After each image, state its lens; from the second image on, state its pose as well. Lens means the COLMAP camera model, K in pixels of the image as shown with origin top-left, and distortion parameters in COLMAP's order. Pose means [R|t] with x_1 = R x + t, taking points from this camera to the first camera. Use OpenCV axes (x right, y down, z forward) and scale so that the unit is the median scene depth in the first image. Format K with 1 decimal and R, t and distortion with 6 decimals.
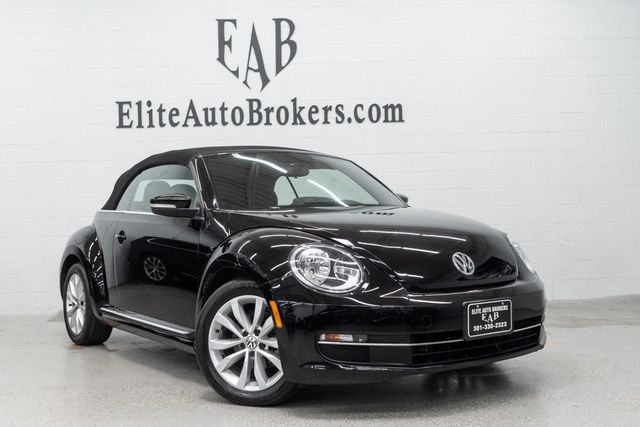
lens RADIAL K [[787.3, 0, 321.5], [0, 787.3, 190.3], [0, 0, 1]] dist [-0.021143, 0.000000]
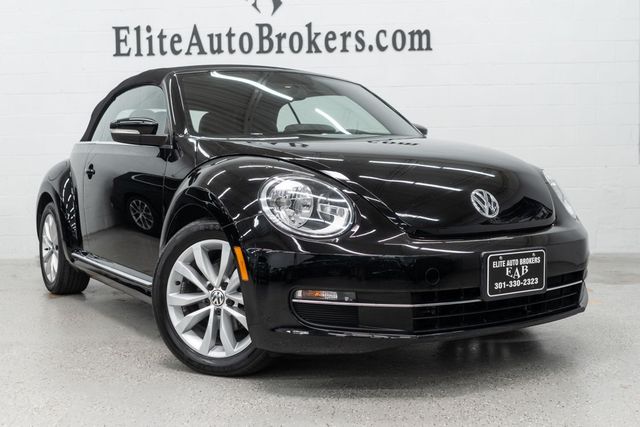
lens RADIAL K [[787.3, 0, 326.5], [0, 787.3, 194.4], [0, 0, 1]] dist [-0.021143, 0.000000]
pose [[0.998964, 0.011842, -0.043950, 0.026624], [-0.008746, 0.997510, 0.069980, 0.014245], [0.044669, -0.069523, 0.996580, 0.098518]]
